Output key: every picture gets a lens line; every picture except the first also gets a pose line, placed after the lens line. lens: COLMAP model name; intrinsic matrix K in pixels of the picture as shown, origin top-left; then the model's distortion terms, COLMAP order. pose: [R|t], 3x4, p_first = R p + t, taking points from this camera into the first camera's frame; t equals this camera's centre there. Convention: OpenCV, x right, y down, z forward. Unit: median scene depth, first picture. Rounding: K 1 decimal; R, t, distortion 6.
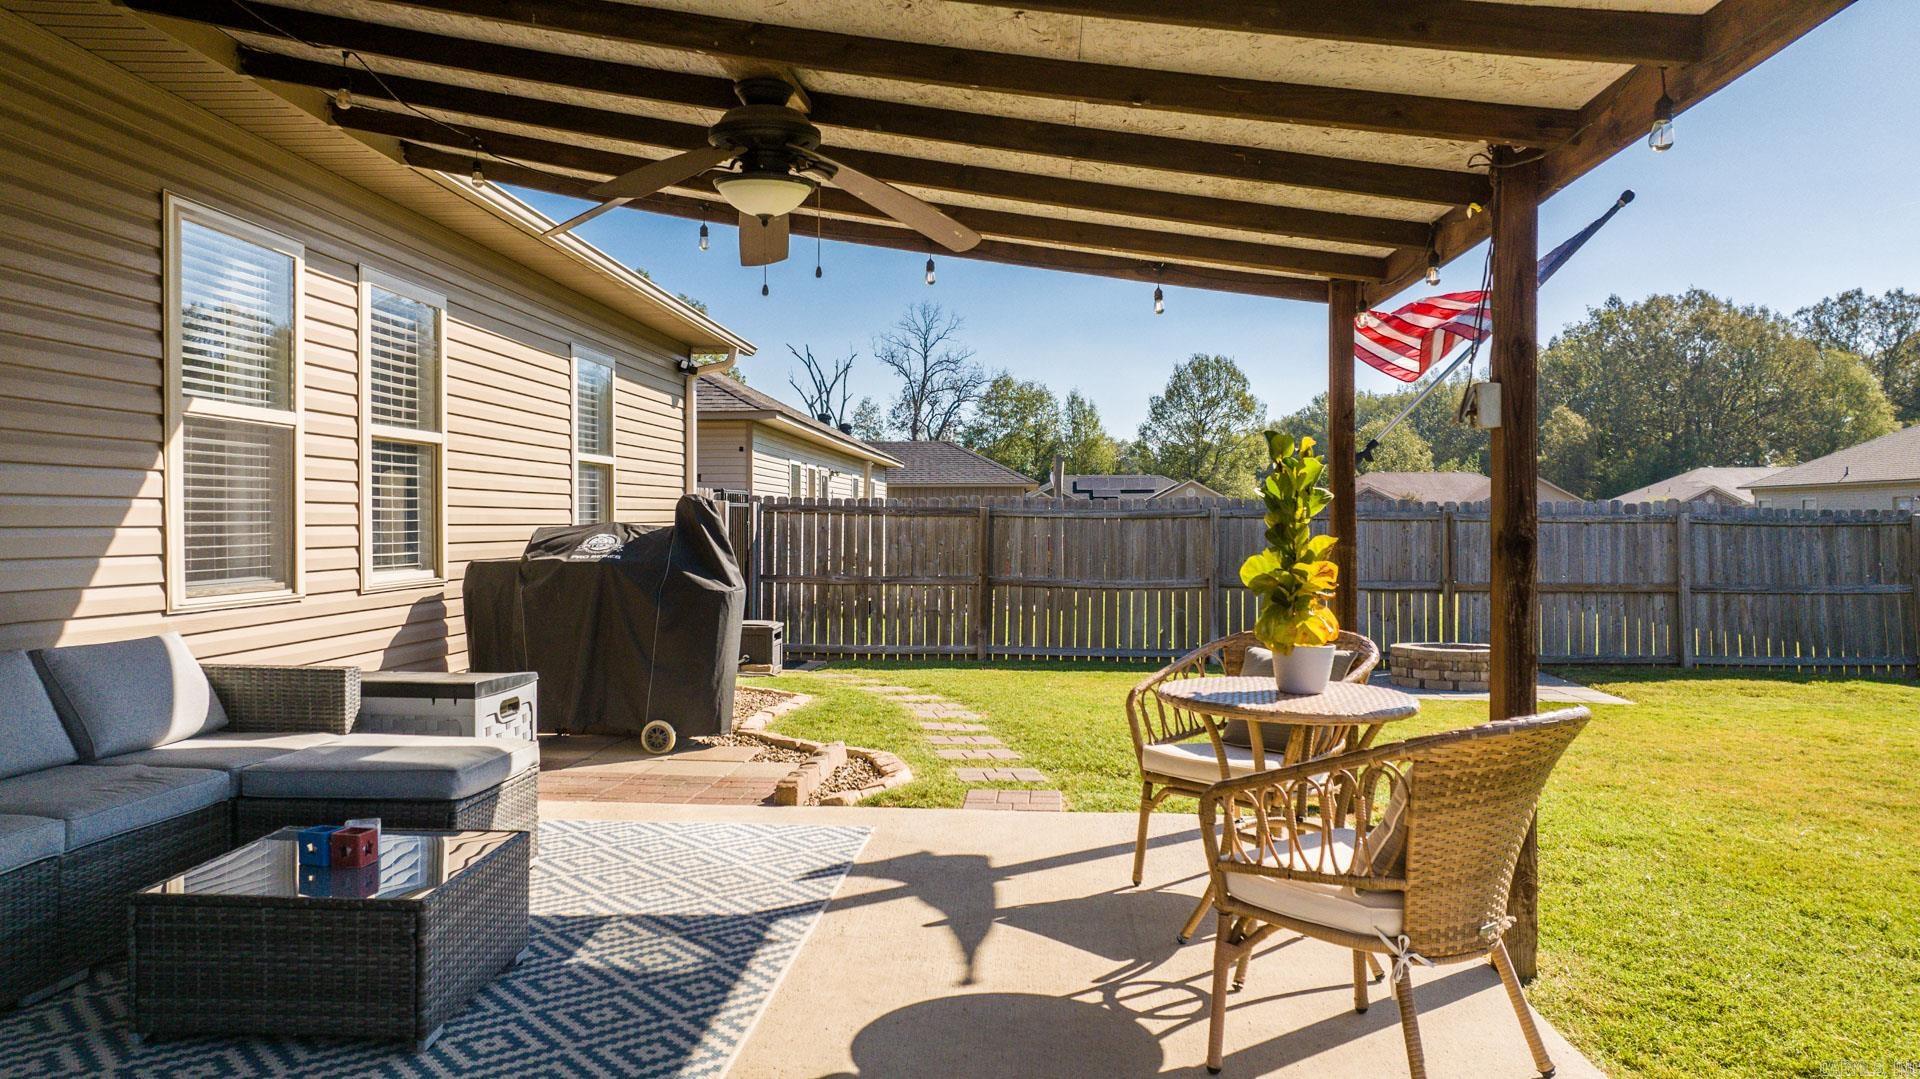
lens RADIAL K [[1344.2, 0, 955.9], [0, 1344.2, 539.7], [0, 0, 1]] dist [-0.013879, 0.005474]
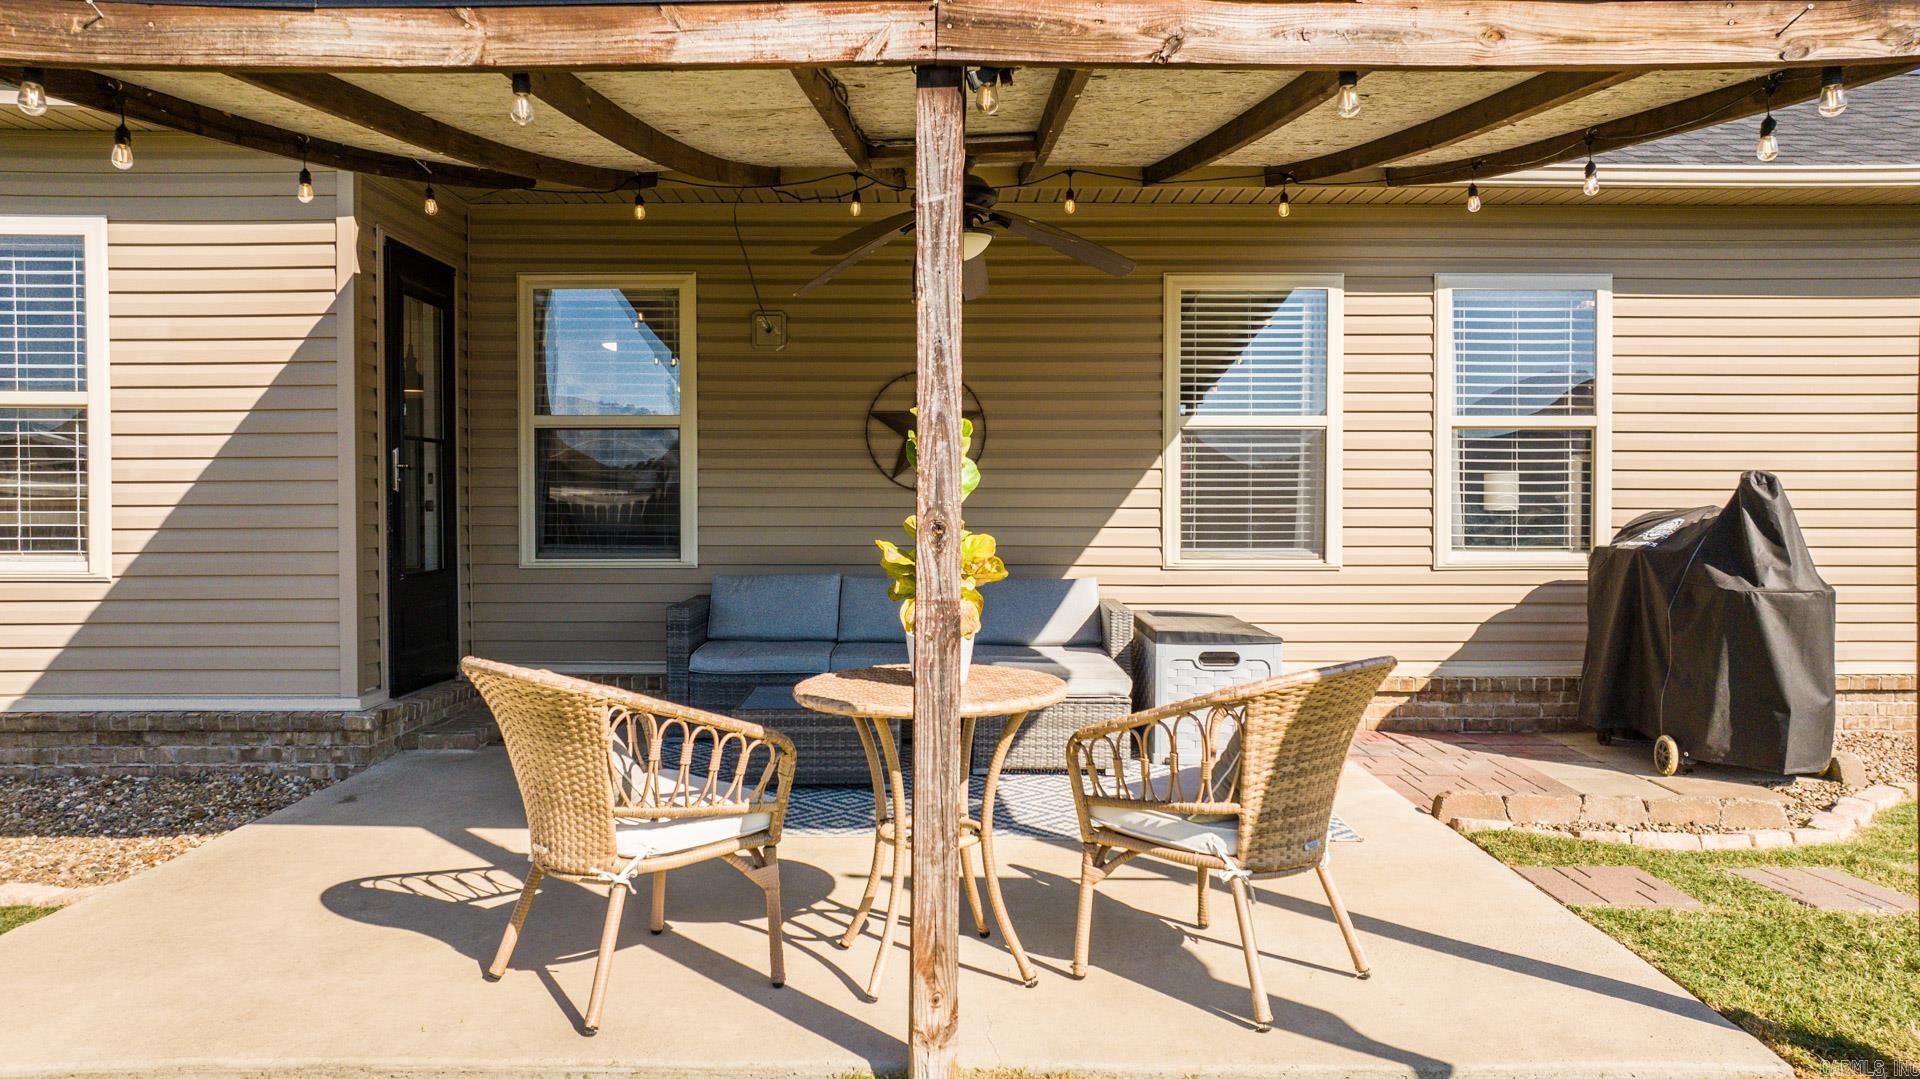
lens RADIAL K [[1344.2, 0, 955.9], [0, 1344.2, 539.7], [0, 0, 1]] dist [-0.013879, 0.005474]
pose [[0.057178, 0.020548, -0.998153, 0.842433], [-0.015497, 0.999686, 0.019692, -0.000262], [0.998244, 0.014342, 0.057479, 0.696556]]
